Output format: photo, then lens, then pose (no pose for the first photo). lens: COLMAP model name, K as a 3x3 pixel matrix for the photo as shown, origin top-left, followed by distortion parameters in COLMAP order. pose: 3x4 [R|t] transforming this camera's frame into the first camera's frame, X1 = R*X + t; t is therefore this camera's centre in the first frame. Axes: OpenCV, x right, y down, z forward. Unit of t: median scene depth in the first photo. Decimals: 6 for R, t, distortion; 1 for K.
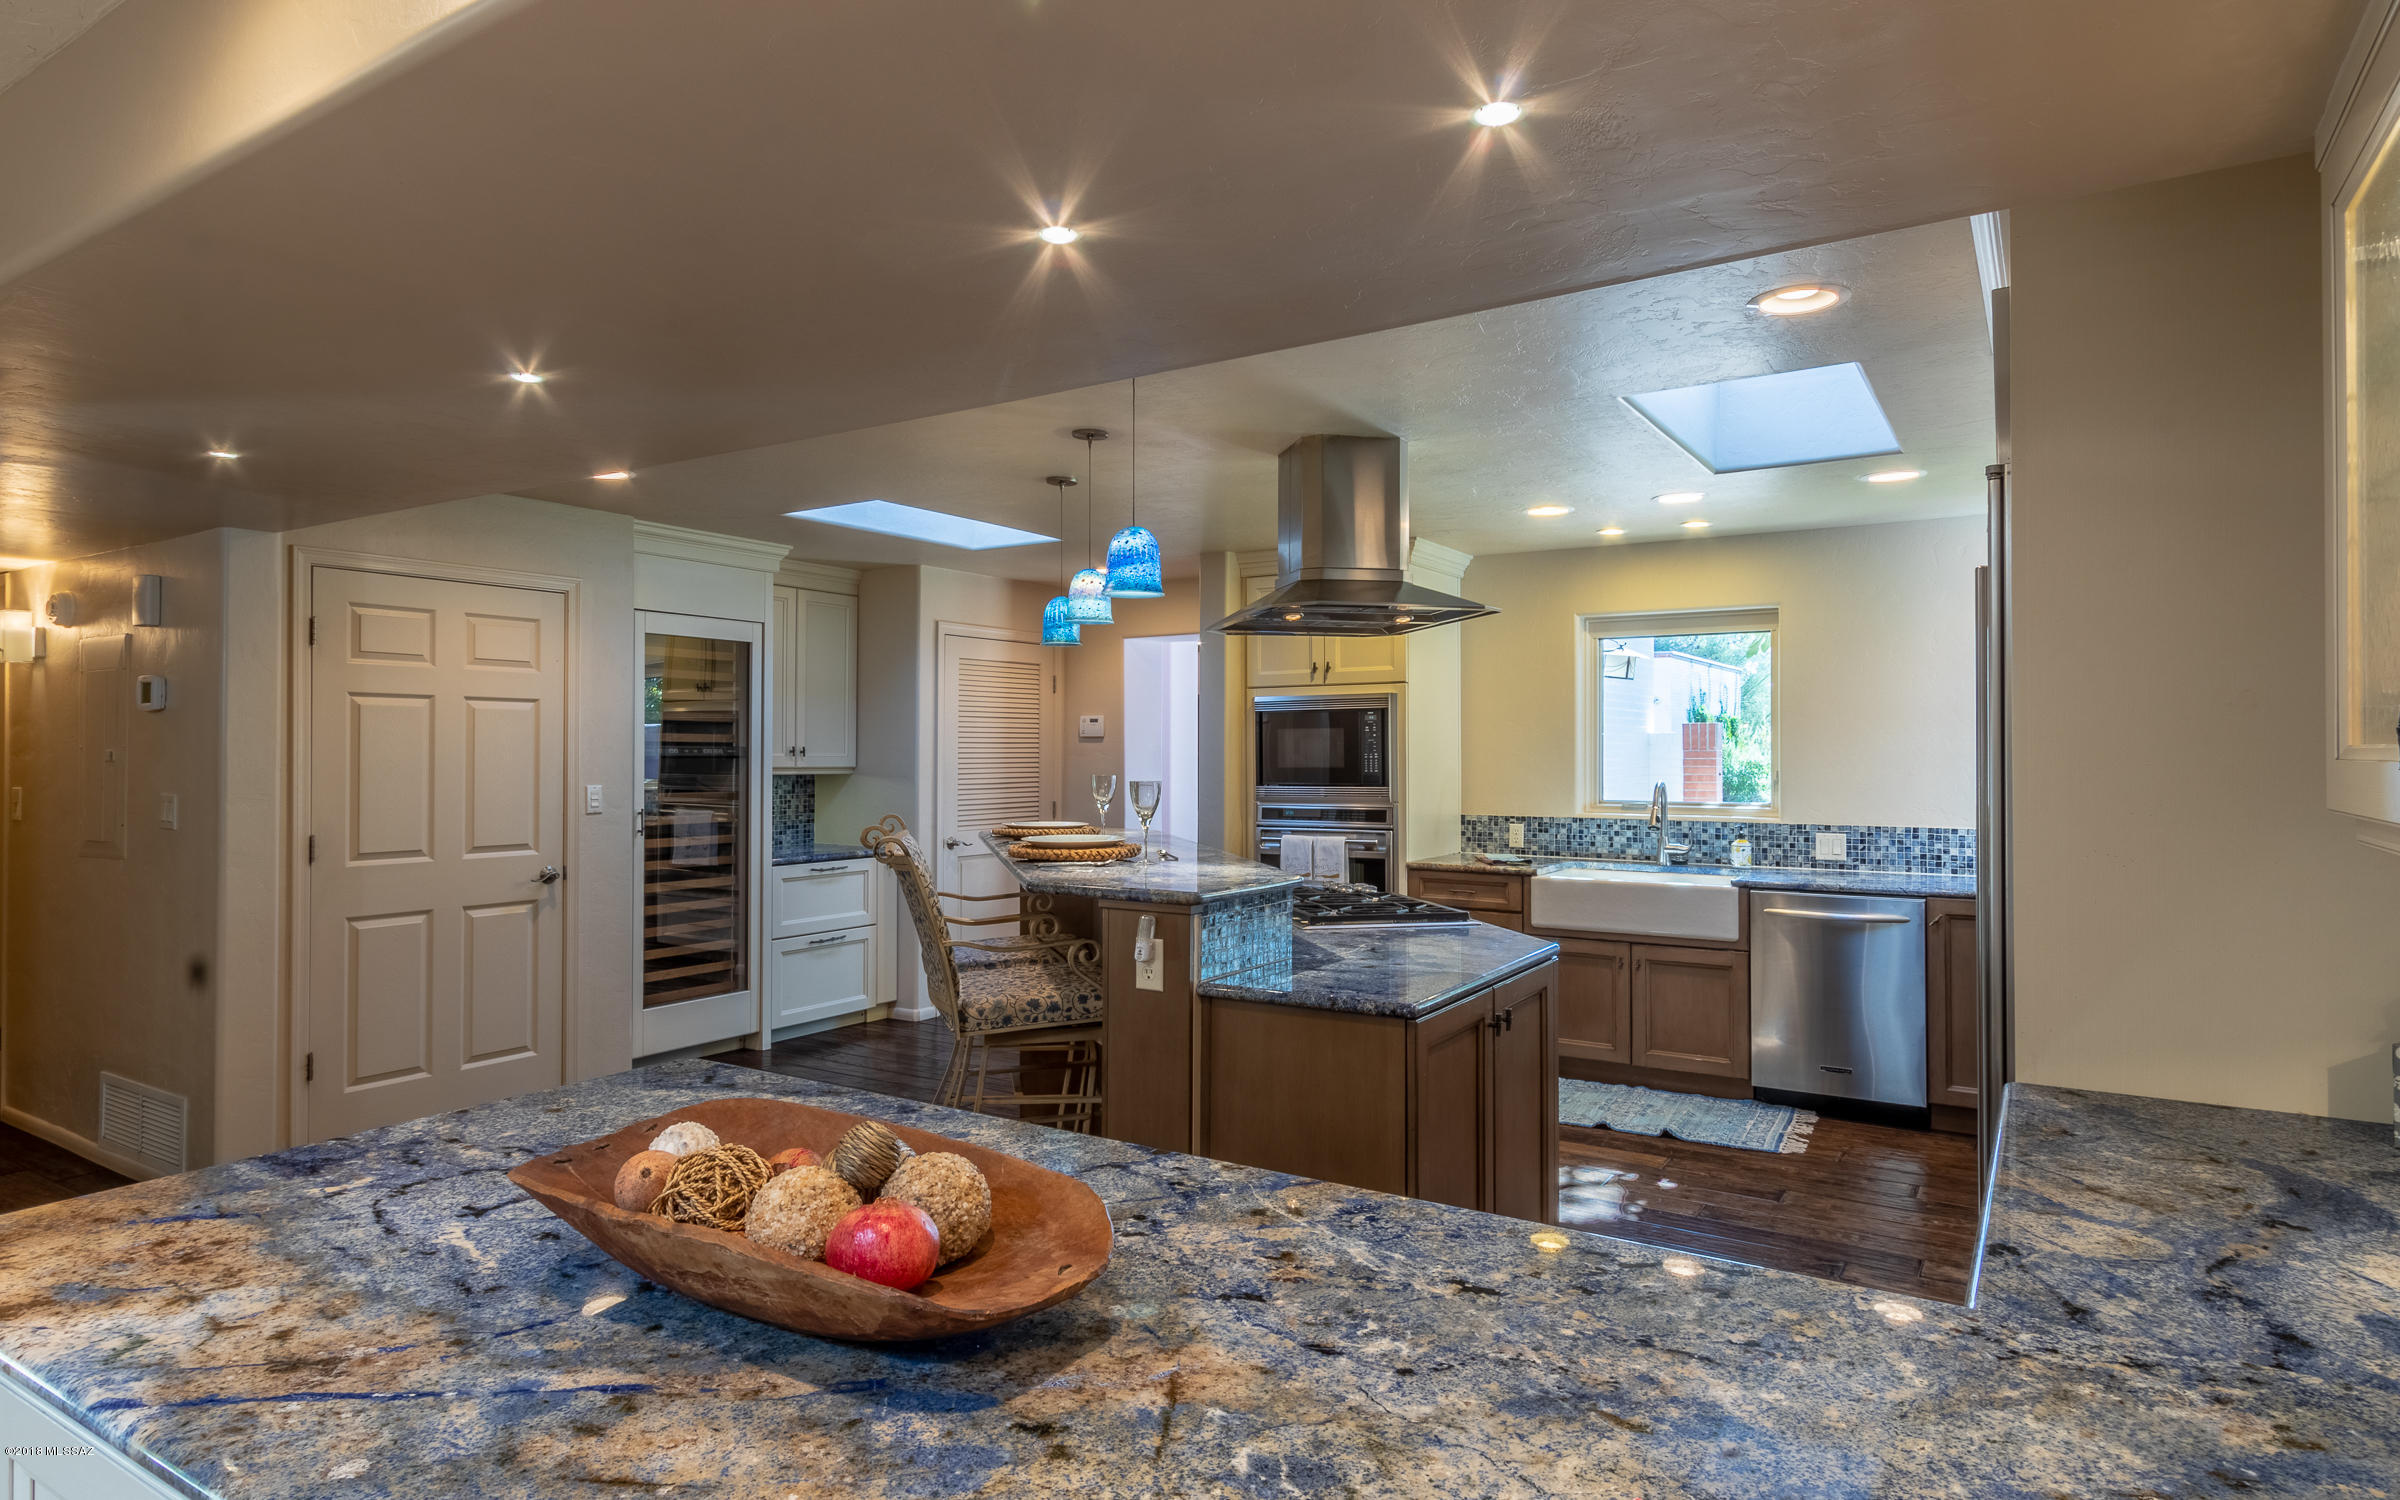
lens RADIAL K [[1344.5, 0, 1199.1], [0, 1344.5, 746.1], [0, 0, 1]] dist [0.000014, 0.000001]
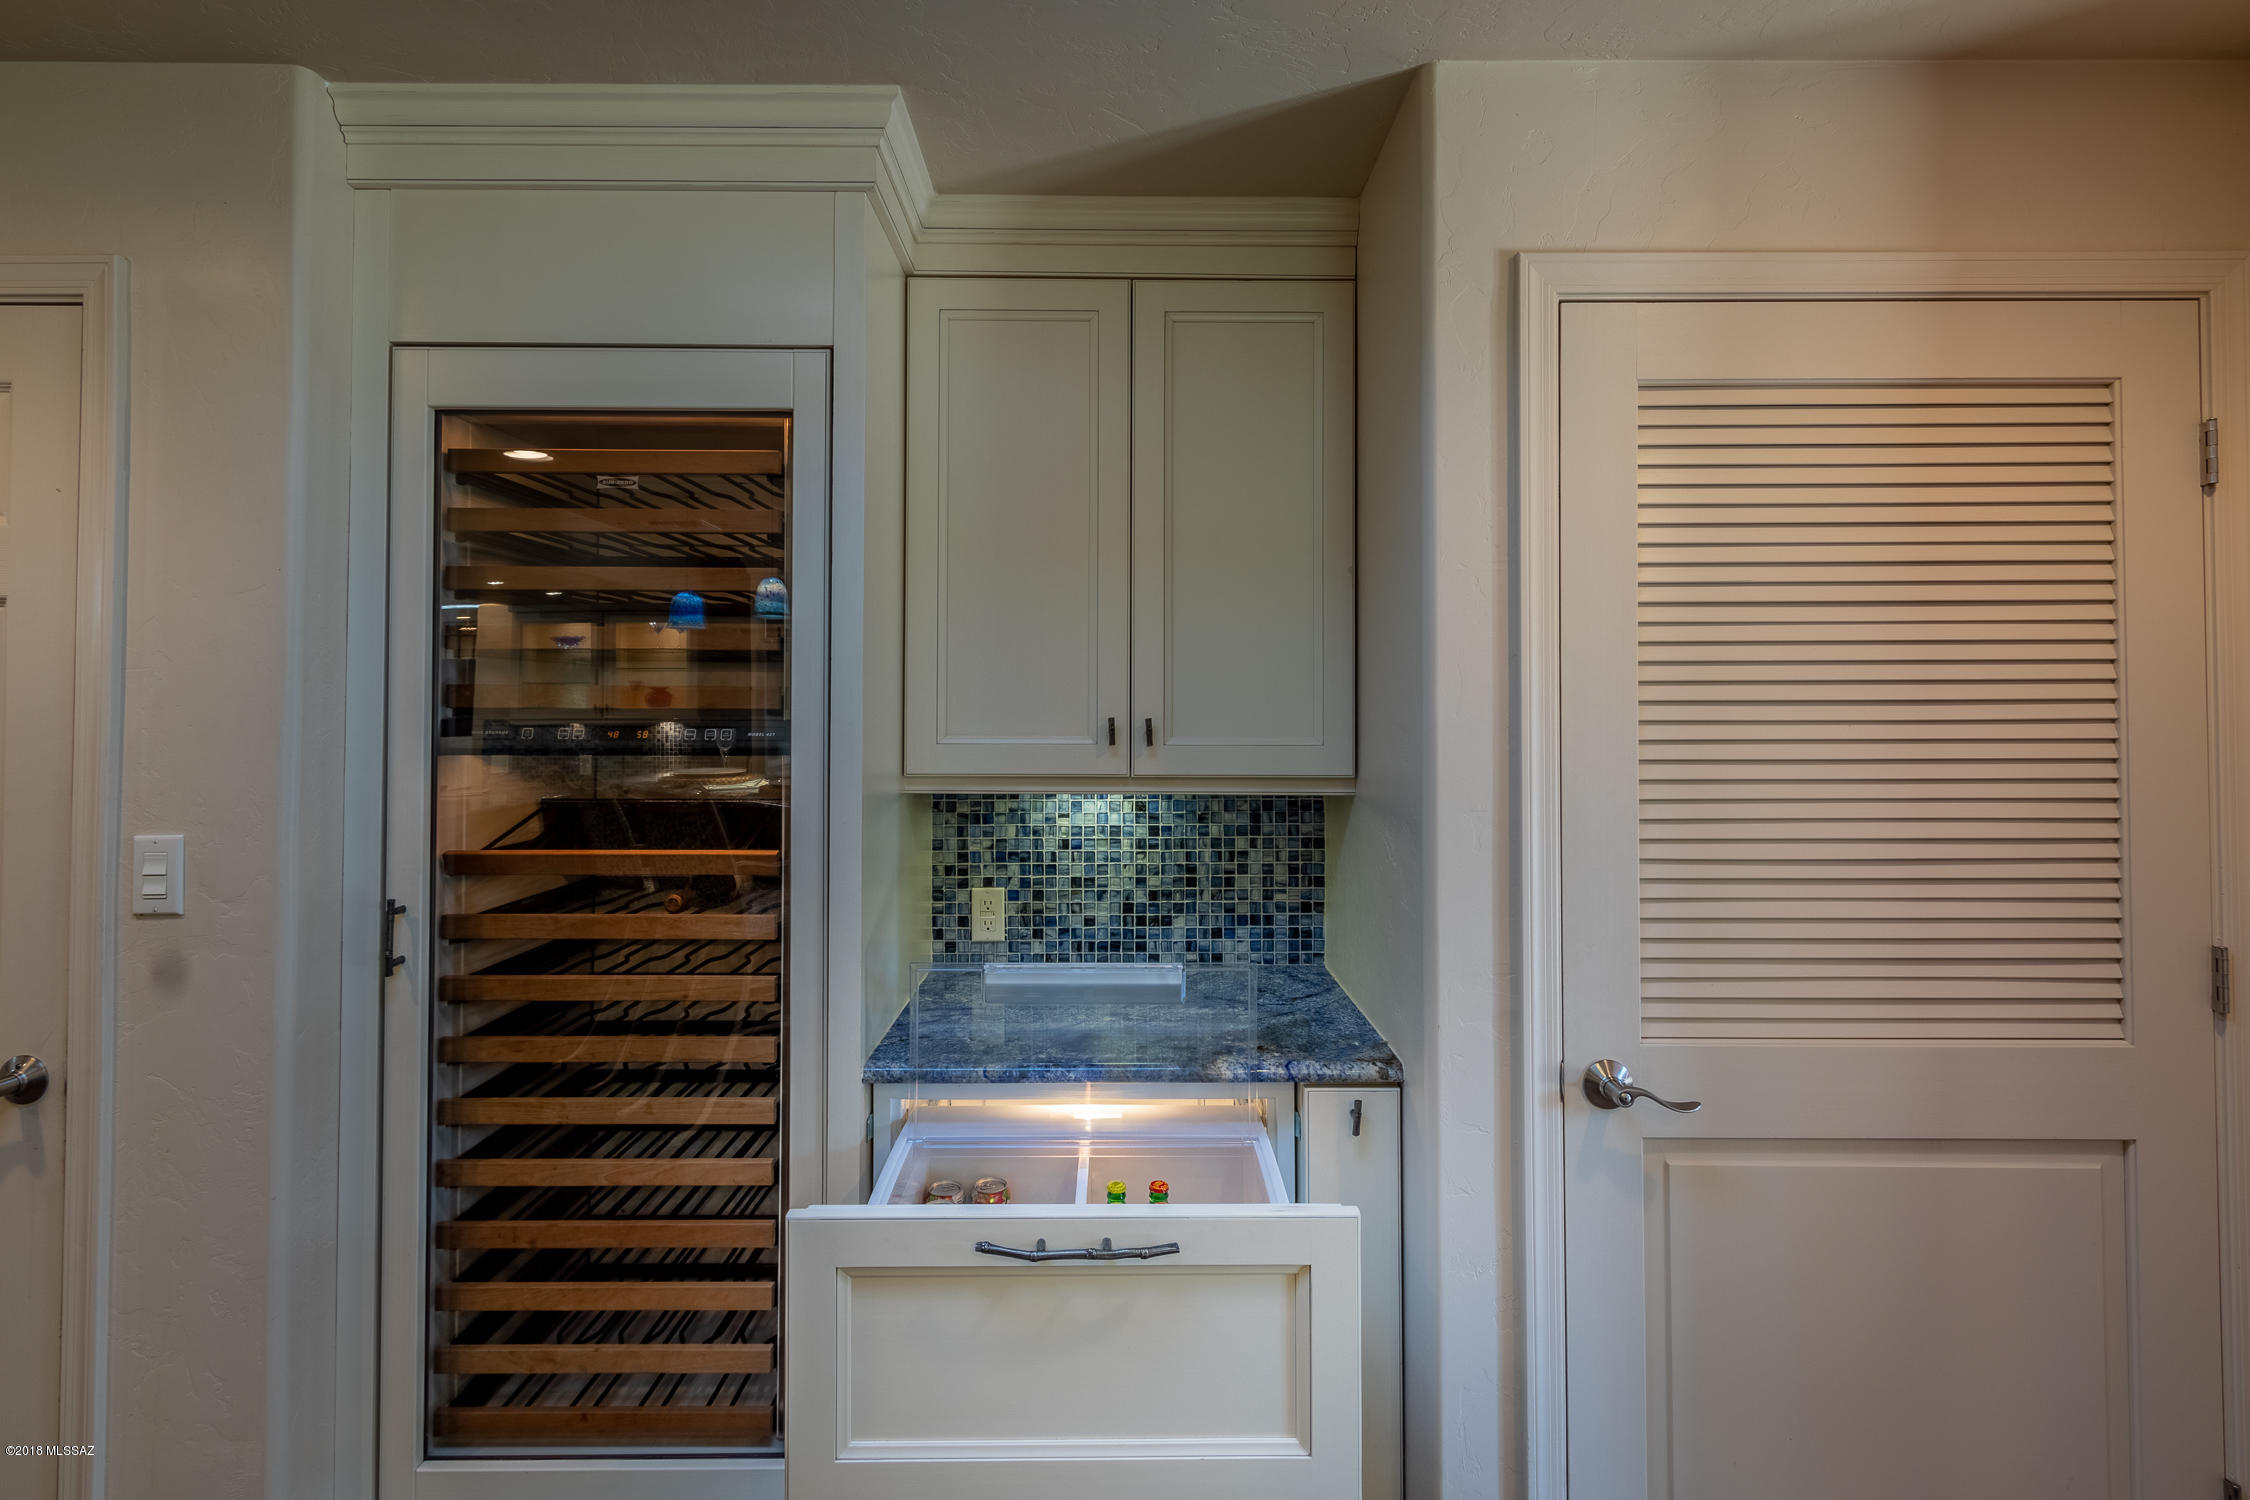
lens RADIAL K [[1044.8, 0, 1144.0], [0, 1044.8, 696.7], [0, 0, 1]] dist [0.004051, 0.000360]
pose [[0.545685, -0.017604, -0.837806, -0.062874], [0.004406, 0.999826, -0.018138, -0.000385], [0.837979, 0.006206, 0.545667, 0.845364]]
